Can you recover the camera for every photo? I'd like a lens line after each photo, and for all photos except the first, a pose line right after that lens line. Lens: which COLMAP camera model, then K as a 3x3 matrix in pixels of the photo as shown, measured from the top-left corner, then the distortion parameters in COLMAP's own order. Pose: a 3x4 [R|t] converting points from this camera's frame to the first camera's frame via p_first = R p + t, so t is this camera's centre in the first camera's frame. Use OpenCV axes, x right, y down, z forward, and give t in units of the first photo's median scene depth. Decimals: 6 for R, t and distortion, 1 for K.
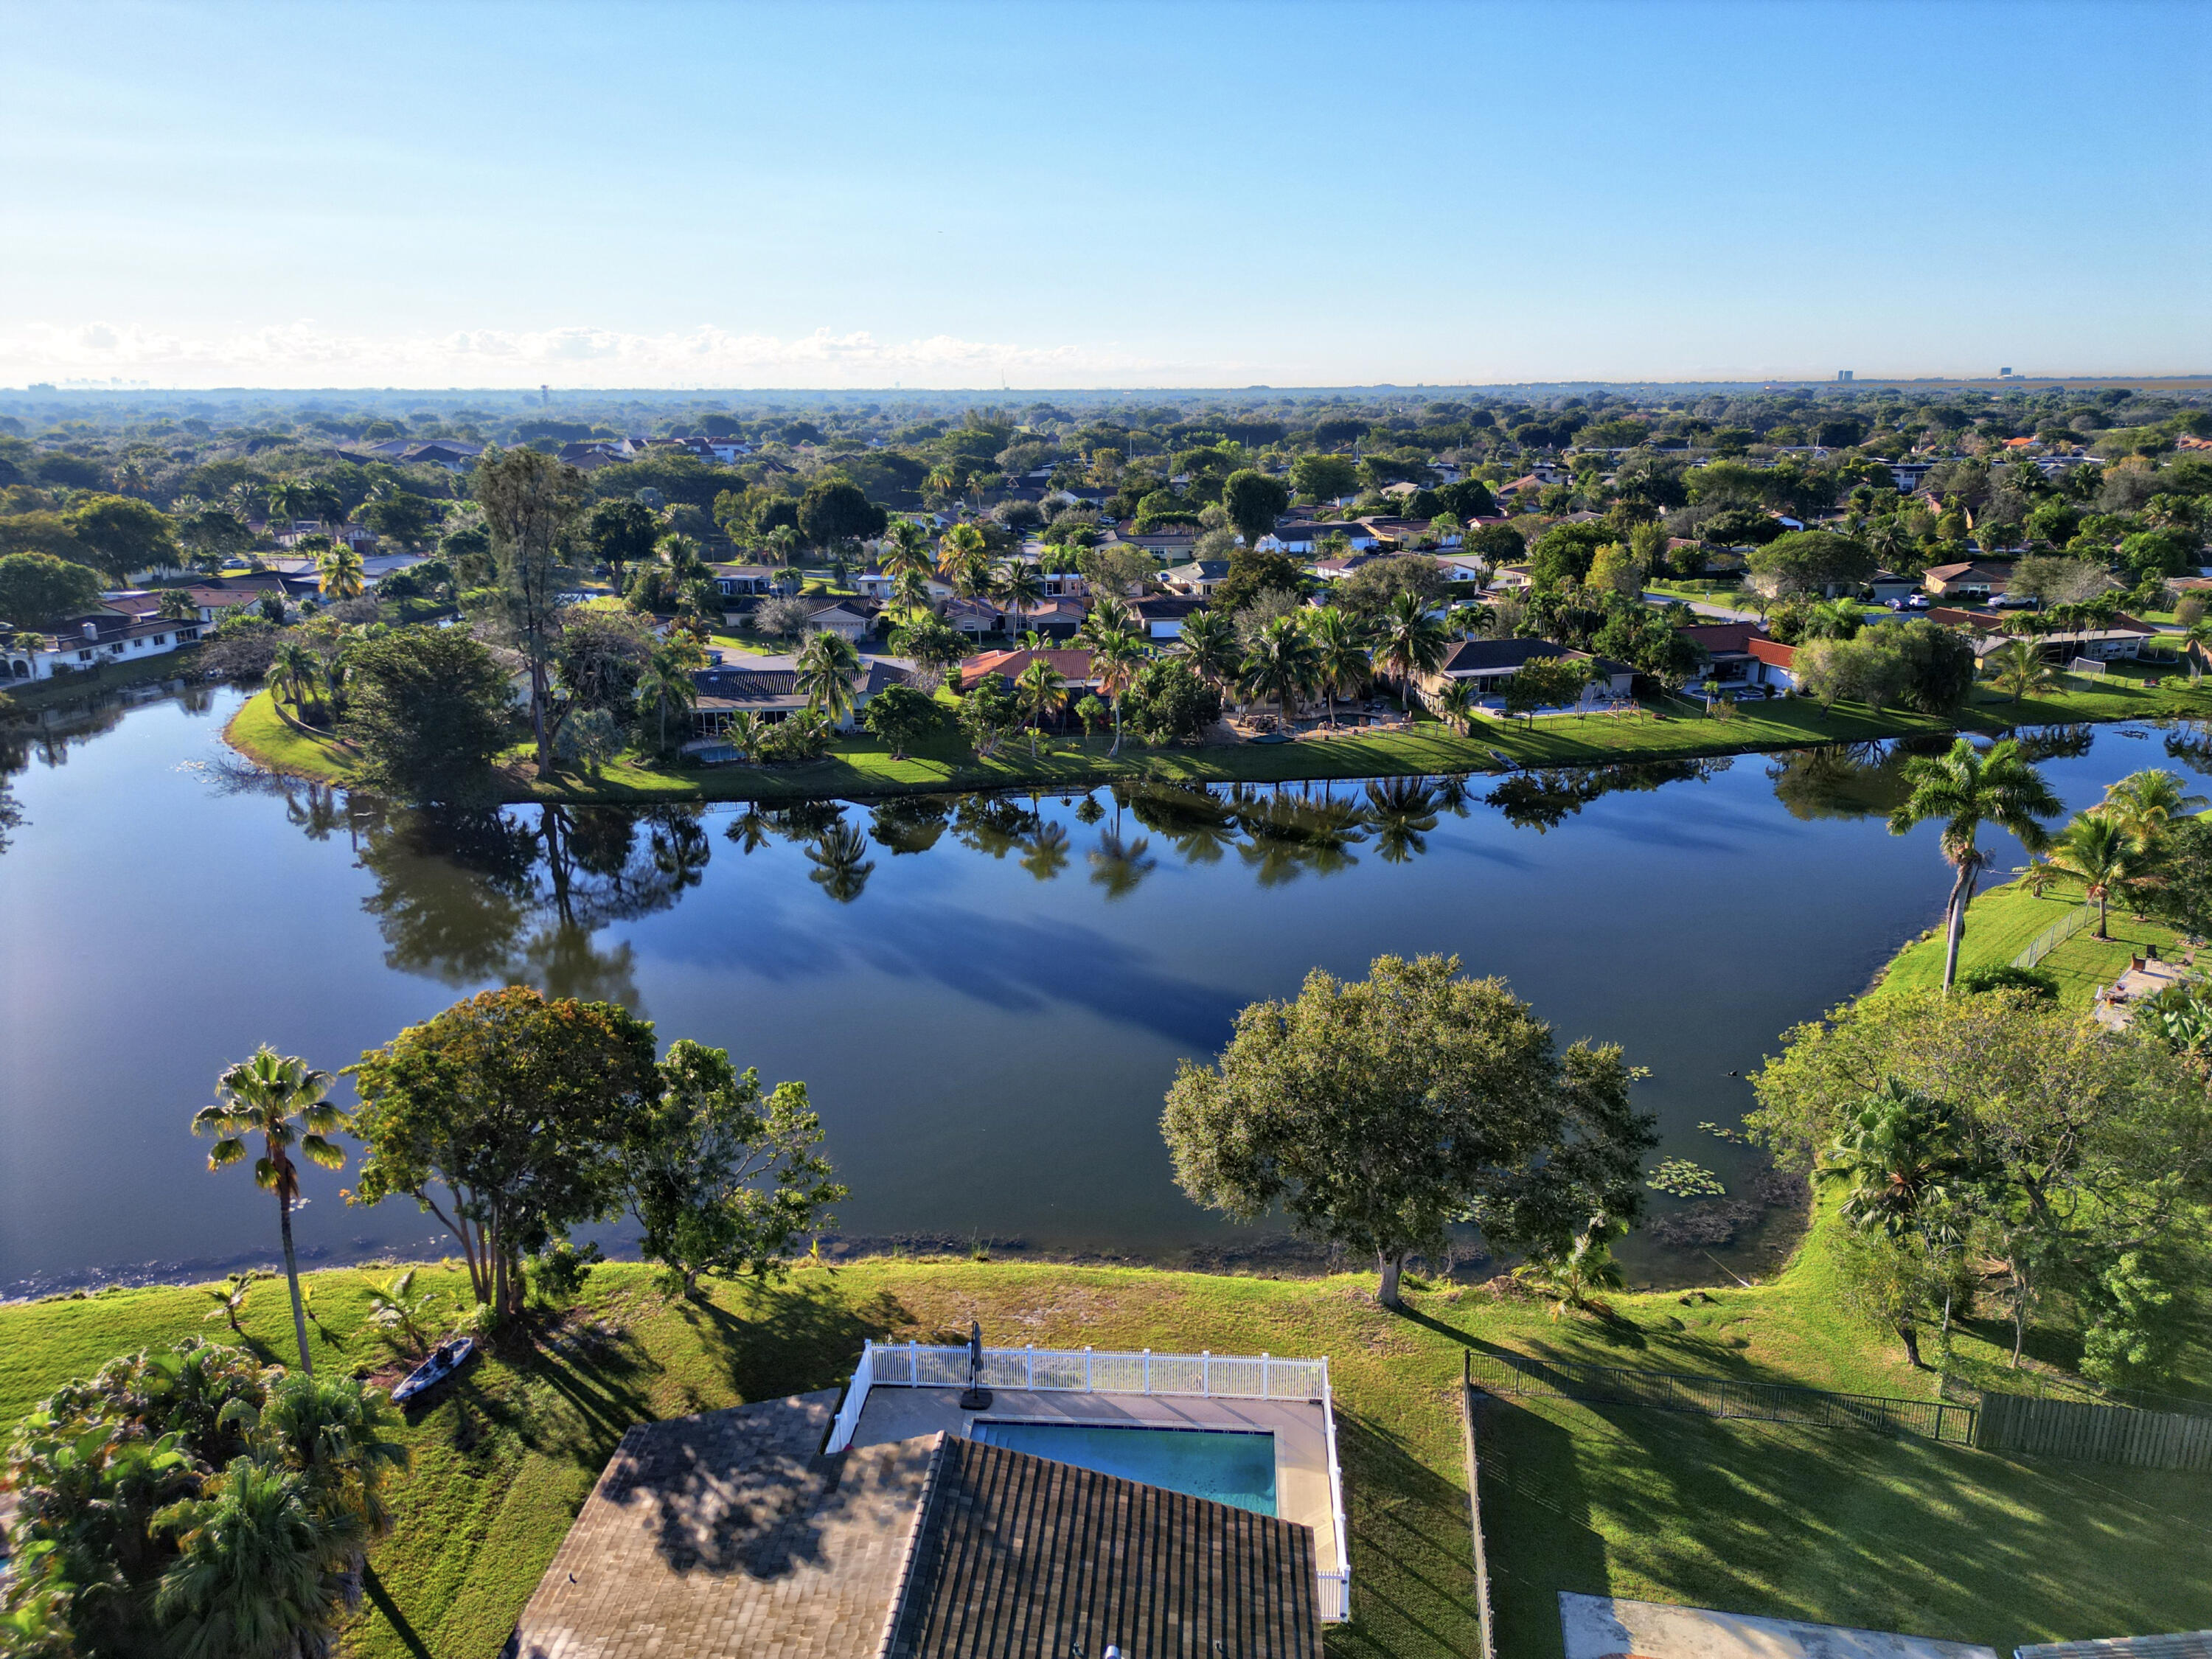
lens RADIAL K [[1564.5, 0, 1083.0], [0, 1564.5, 833.4], [0, 0, 1]] dist [0.077209, -0.065081]
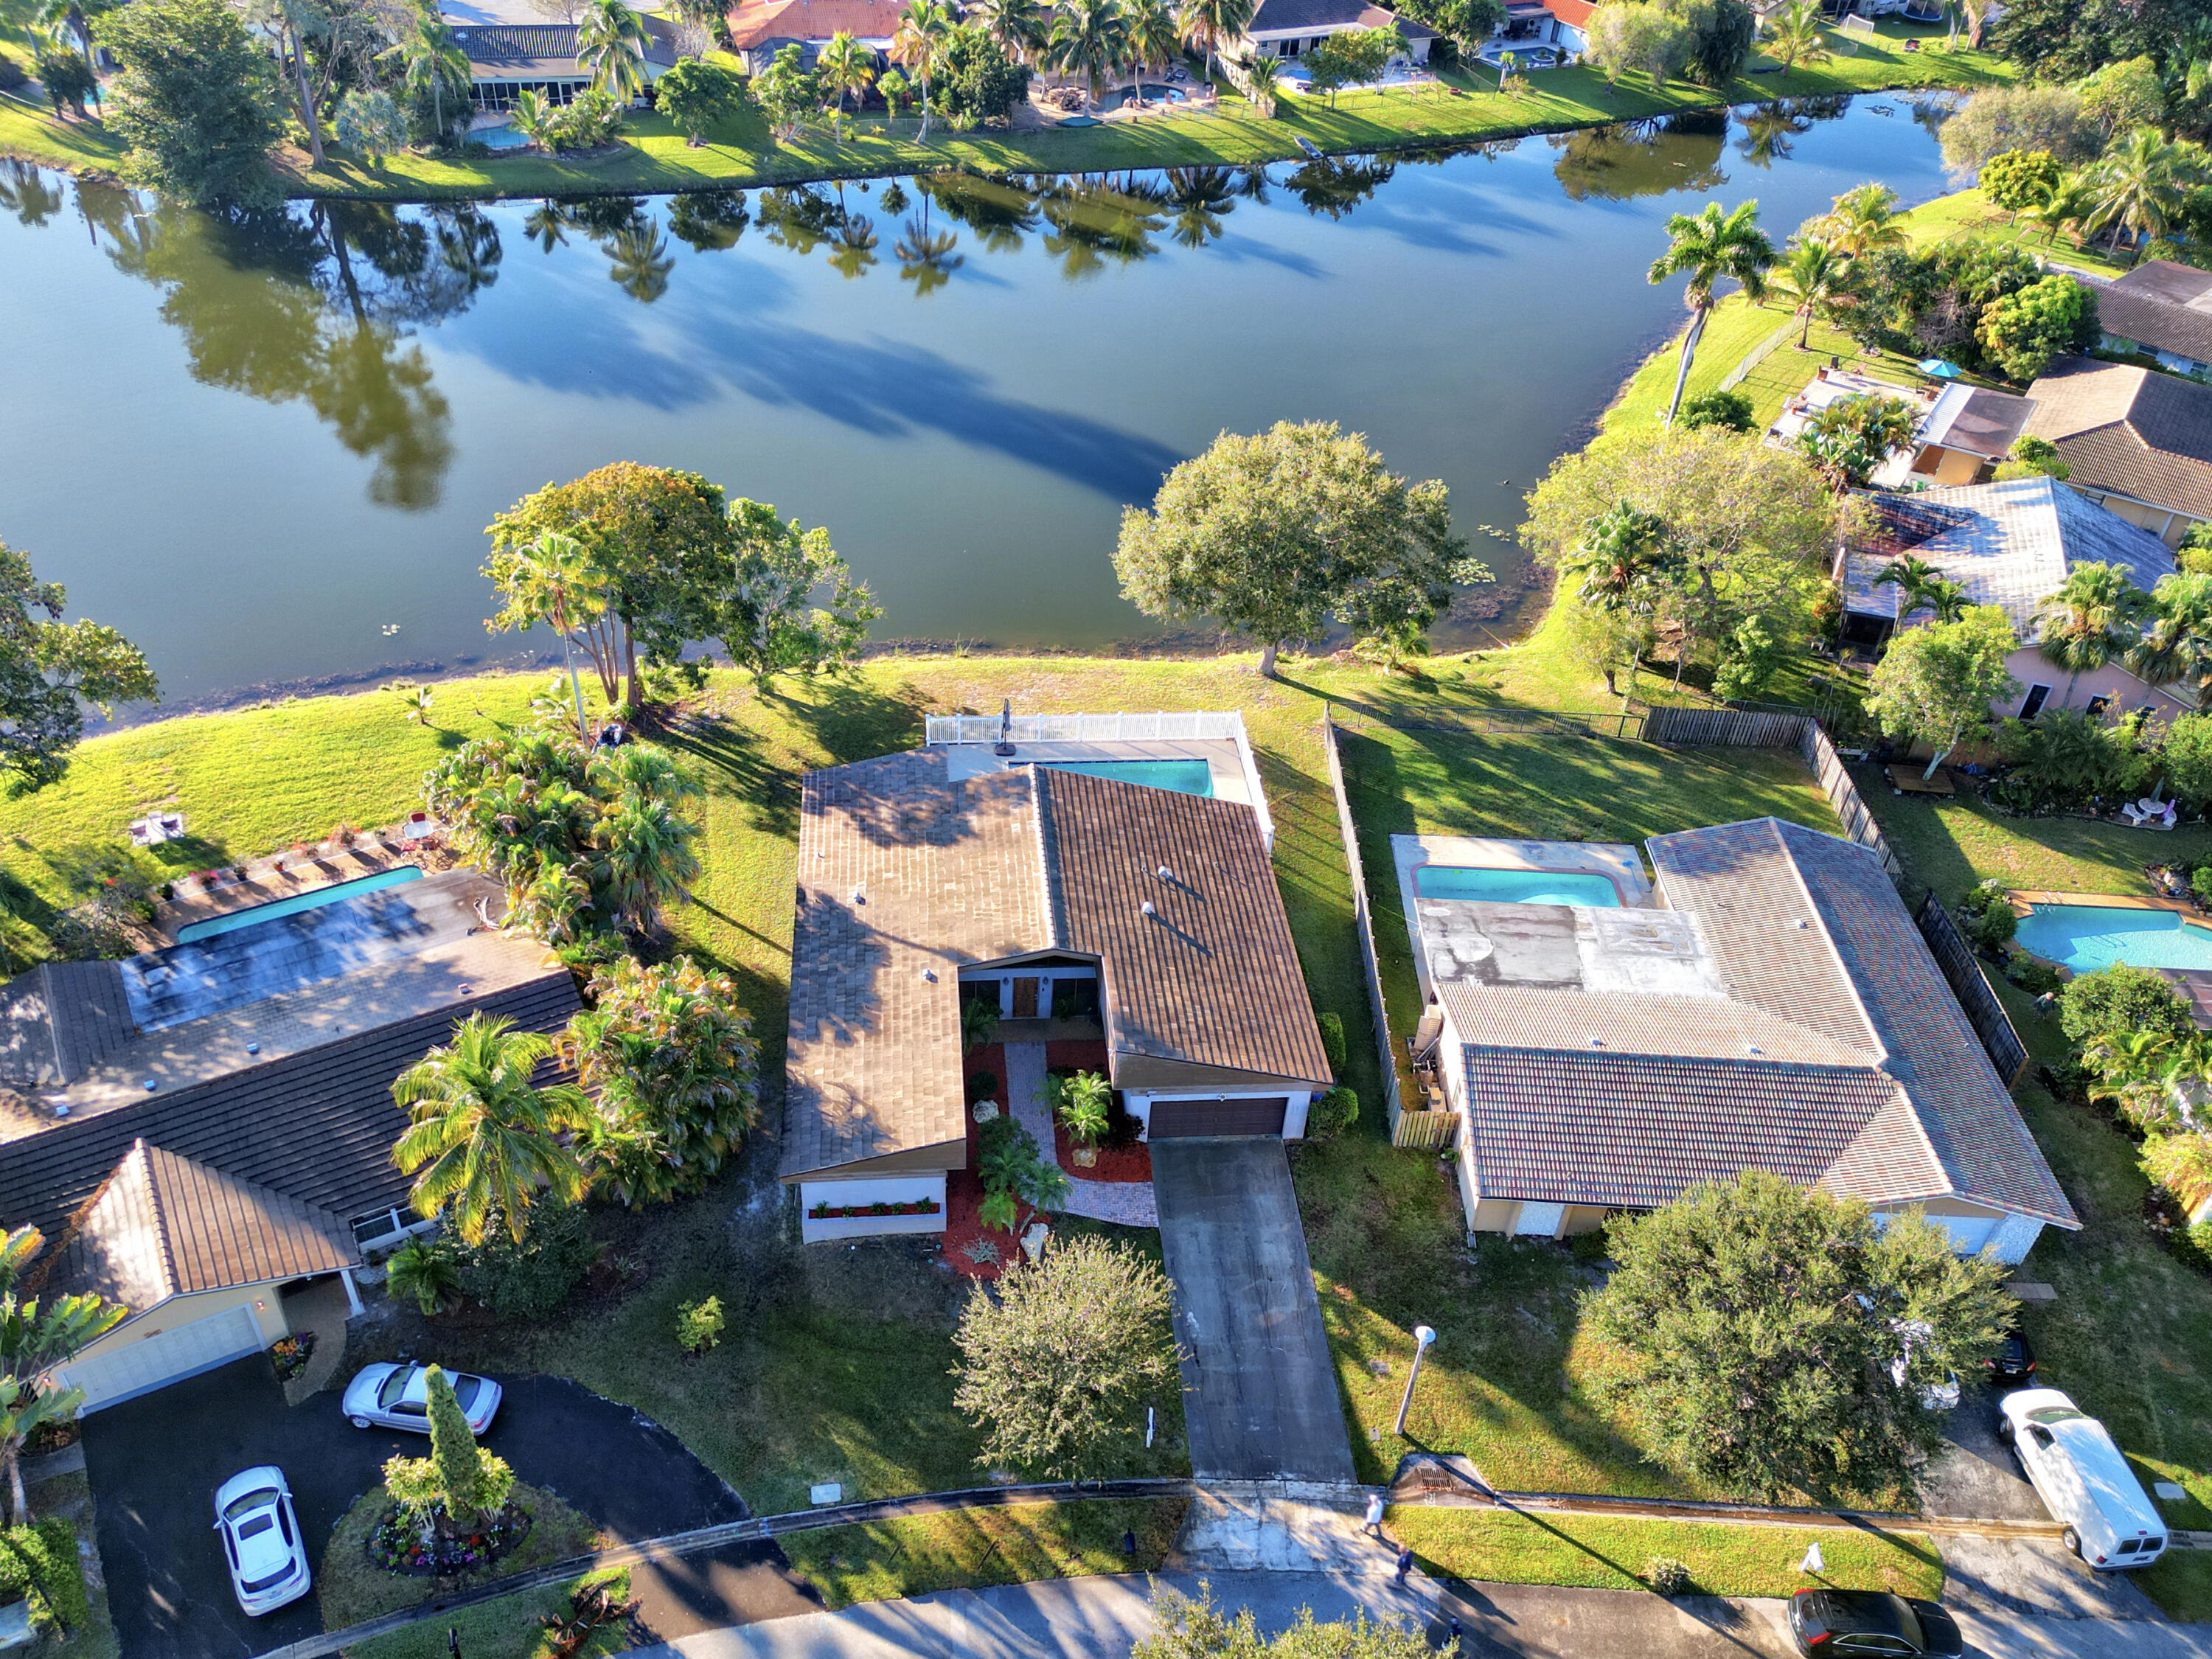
lens RADIAL K [[1564.5, 0, 1098.1], [0, 1564.5, 827.0], [0, 0, 1]] dist [0.077209, -0.065081]
pose [[0.987802, -0.057932, 0.144536, -0.094463], [-0.000178, 0.927797, 0.373085, -0.055179], [-0.155714, -0.368560, 0.916470, -0.176080]]
